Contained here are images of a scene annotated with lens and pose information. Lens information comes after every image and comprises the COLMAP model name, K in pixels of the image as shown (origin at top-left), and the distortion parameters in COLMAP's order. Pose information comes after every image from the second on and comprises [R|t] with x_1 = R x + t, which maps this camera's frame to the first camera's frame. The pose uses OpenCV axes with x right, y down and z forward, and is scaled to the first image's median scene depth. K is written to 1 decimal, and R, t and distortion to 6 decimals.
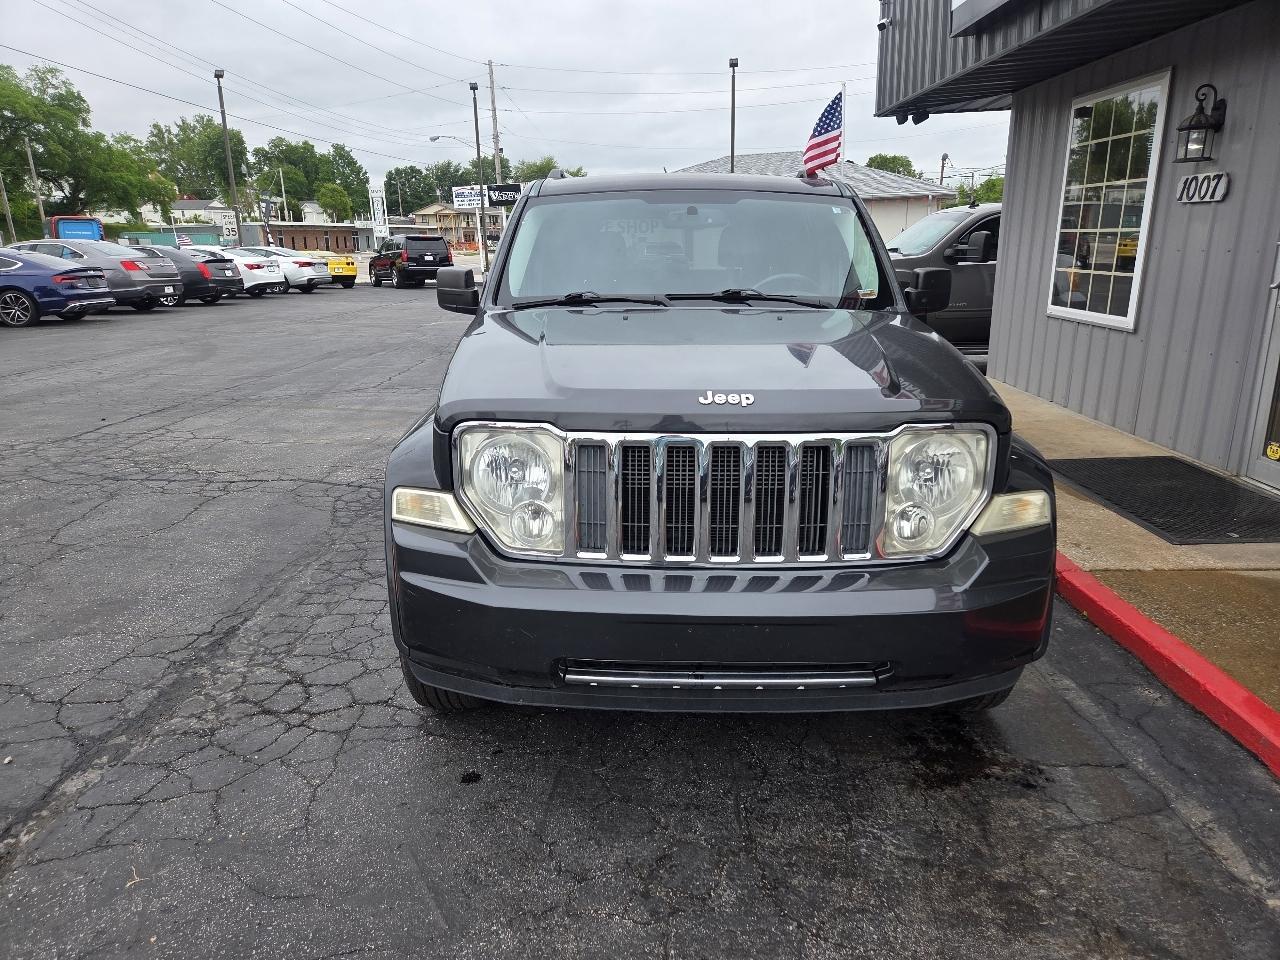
lens RADIAL K [[846.6, 0, 633.5], [0, 846.6, 484.5], [0, 0, 1]] dist [0.072977, -0.056569]
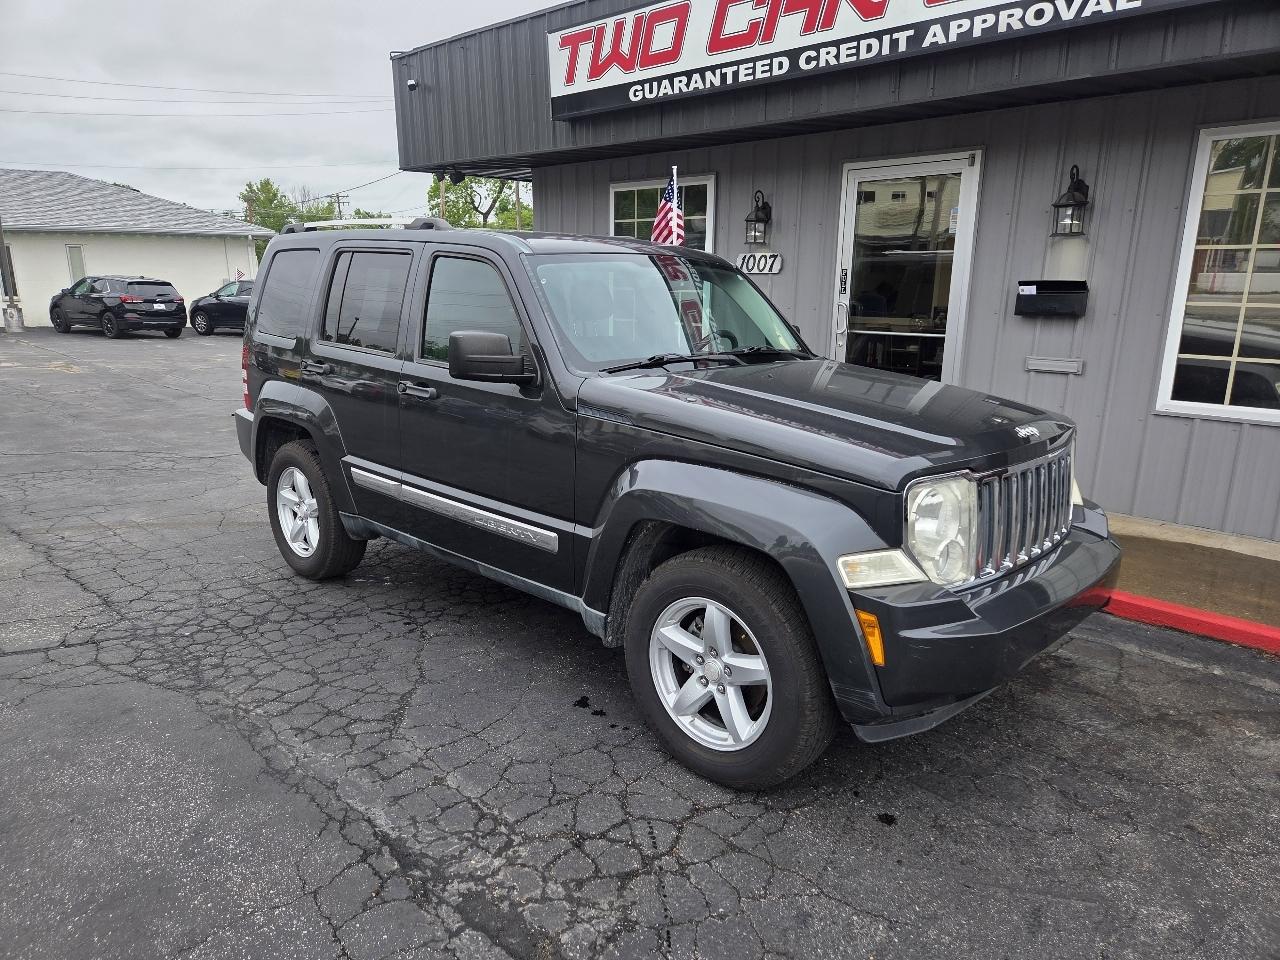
lens RADIAL K [[846.6, 0, 633.5], [0, 846.6, 484.5], [0, 0, 1]] dist [0.072977, -0.056569]
pose [[0.691042, -0.147516, 0.707601, -0.527933], [0.177057, 0.983675, 0.032157, -0.072149], [-0.700793, 0.103064, 0.705880, 0.209935]]
